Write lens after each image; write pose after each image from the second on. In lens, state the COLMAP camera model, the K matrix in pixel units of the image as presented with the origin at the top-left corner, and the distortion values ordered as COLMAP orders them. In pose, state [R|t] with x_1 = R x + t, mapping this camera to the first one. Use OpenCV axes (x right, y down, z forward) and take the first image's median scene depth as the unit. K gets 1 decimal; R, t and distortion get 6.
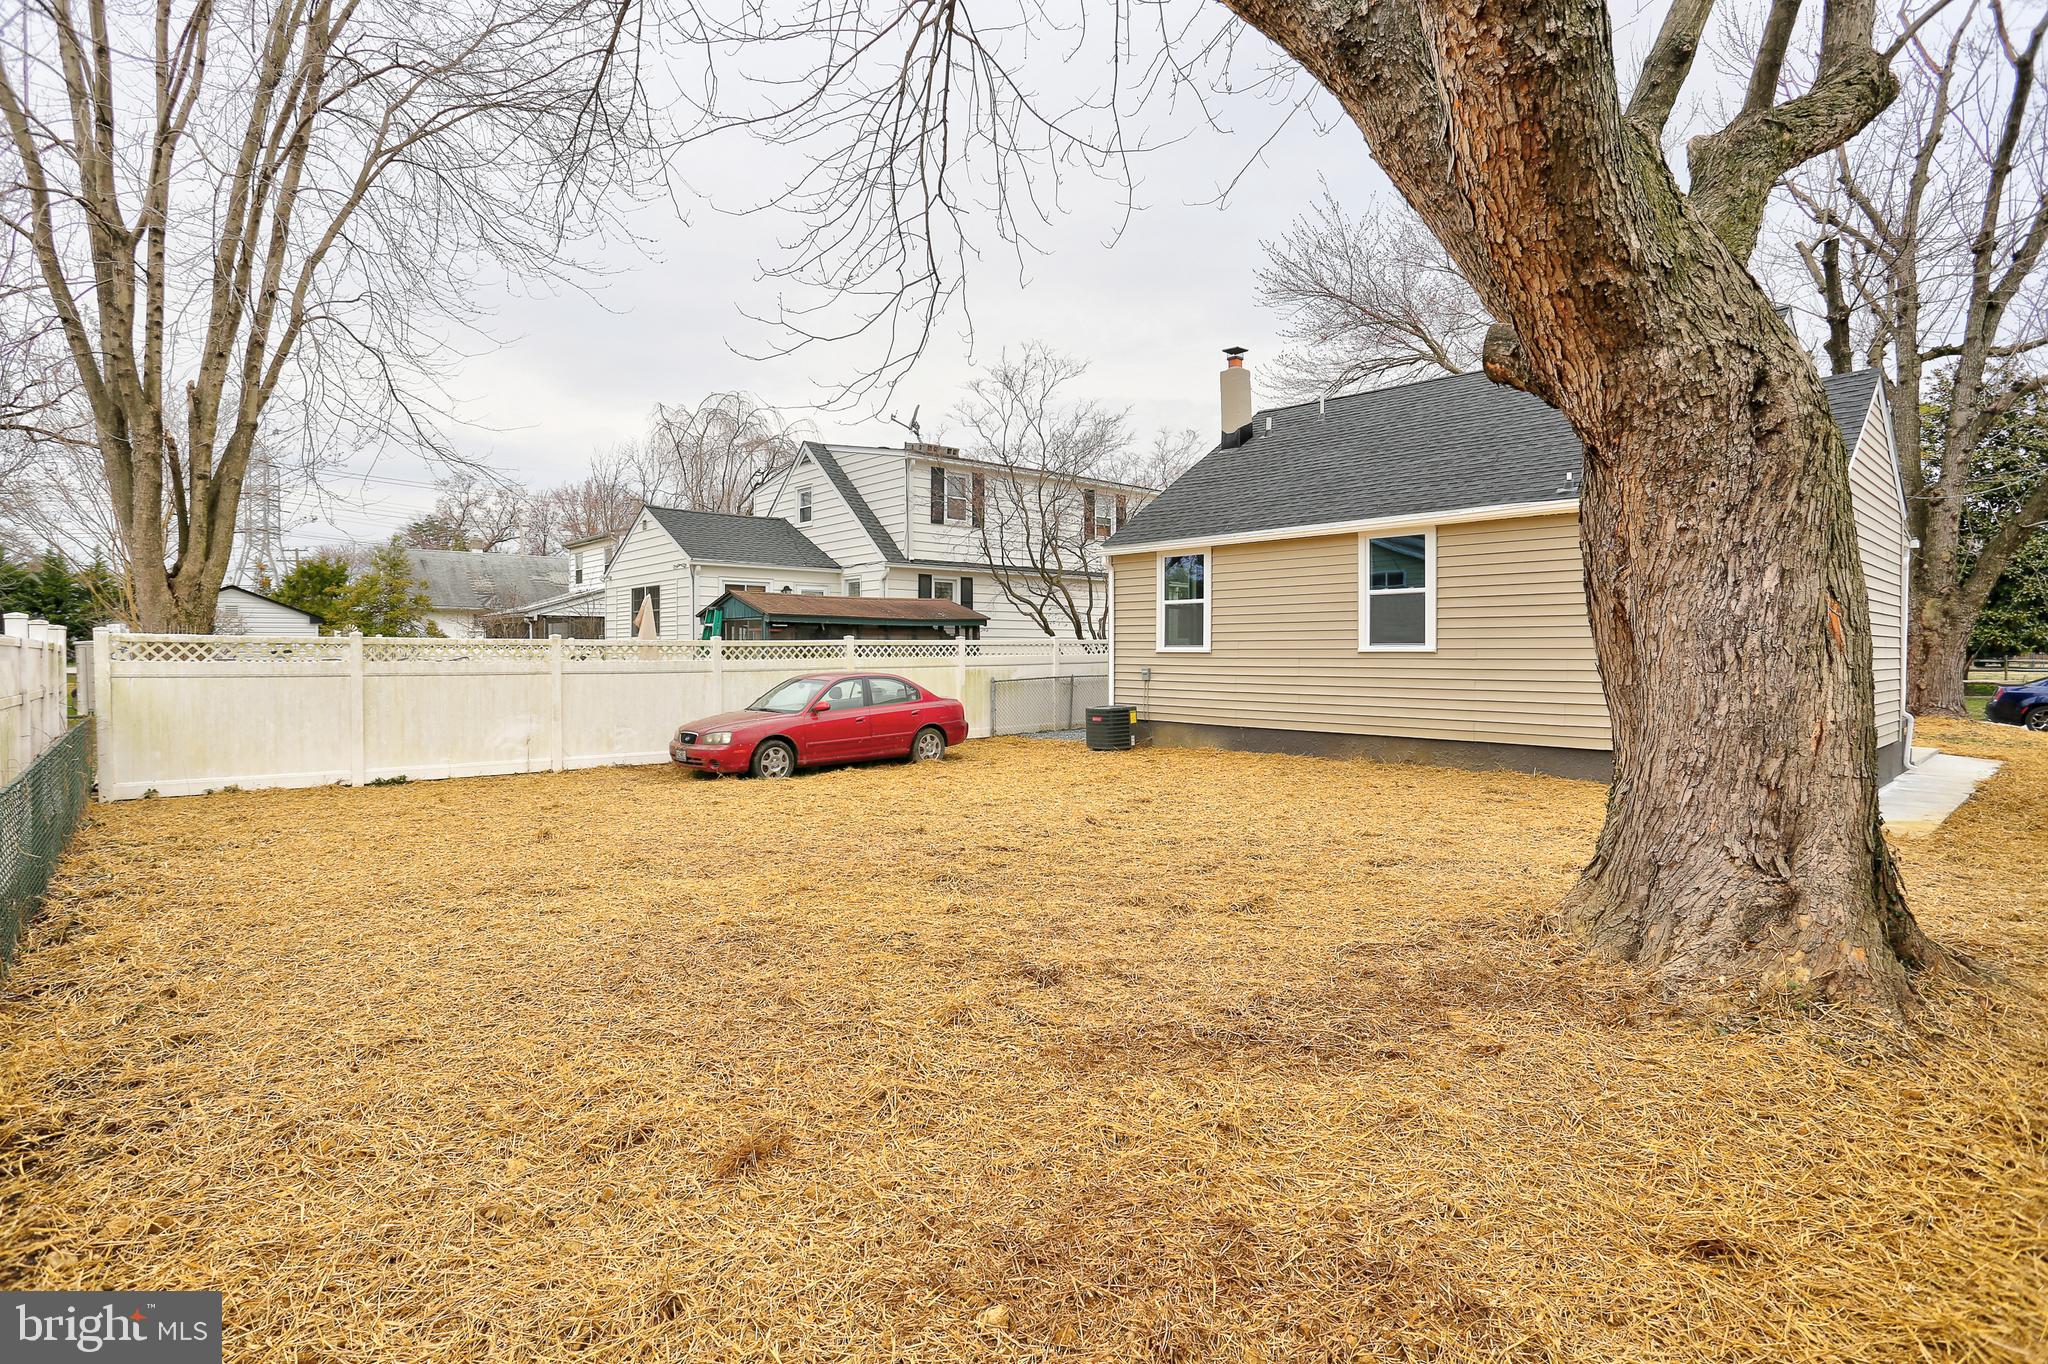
lens RADIAL K [[999.7, 0, 1020.2], [0, 999.7, 668.0], [0, 0, 1]] dist [-0.037627, 0.004358]
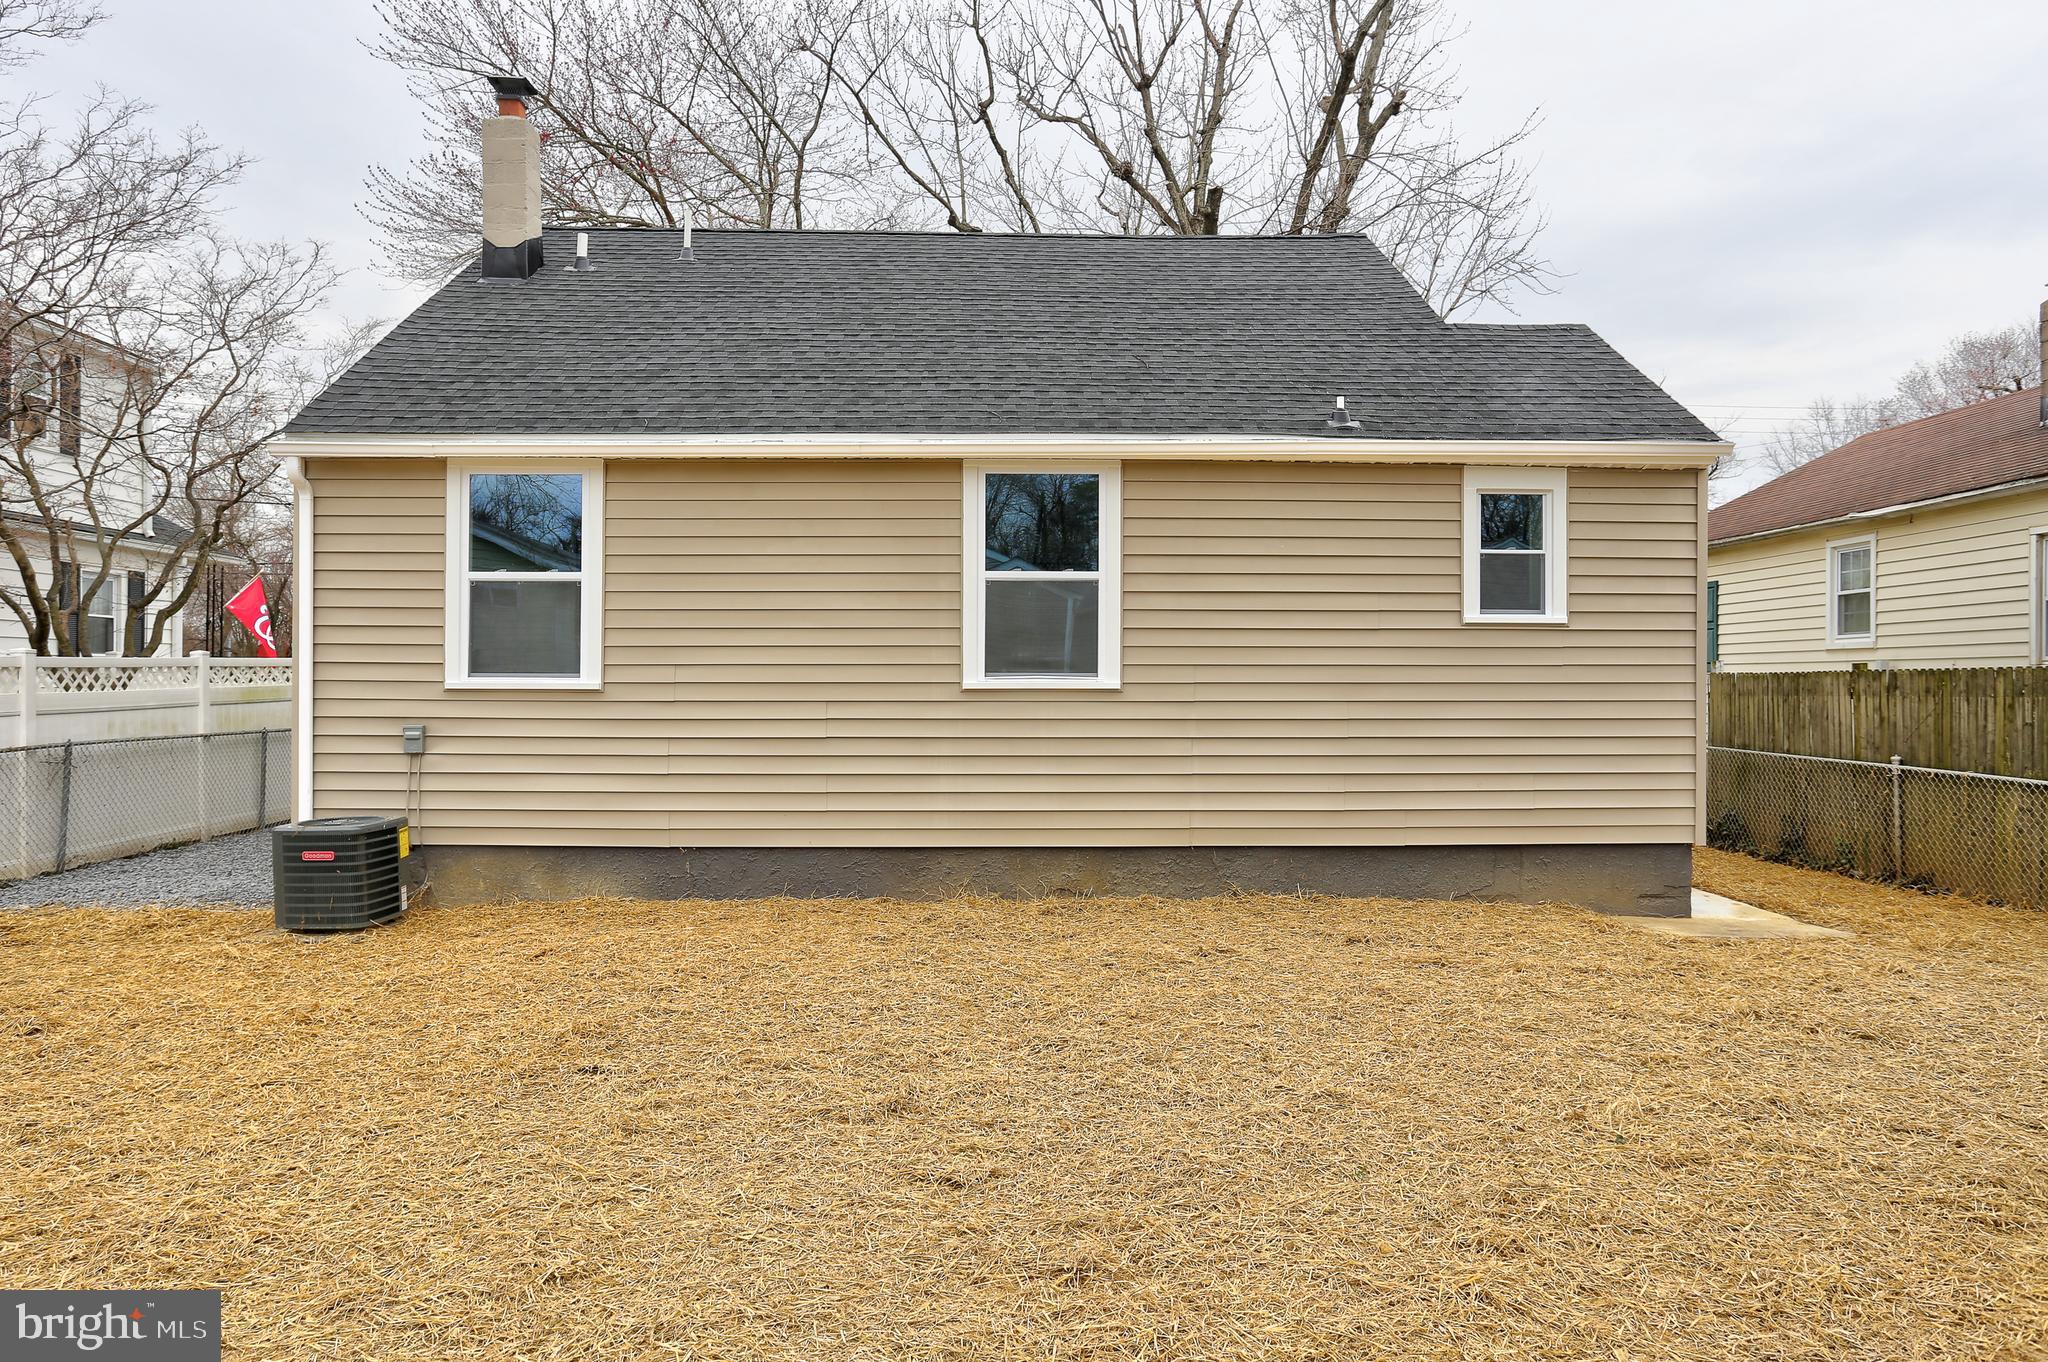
lens RADIAL K [[1336.6, 0, 1024.9], [0, 1336.6, 690.1], [0, 0, 1]] dist [-0.034642, 0.001132]
pose [[0.650752, -0.000186, 0.759291, -0.168425], [0.010441, 0.999908, -0.008704, -0.009190], [-0.759219, 0.013592, 0.650693, 0.520166]]
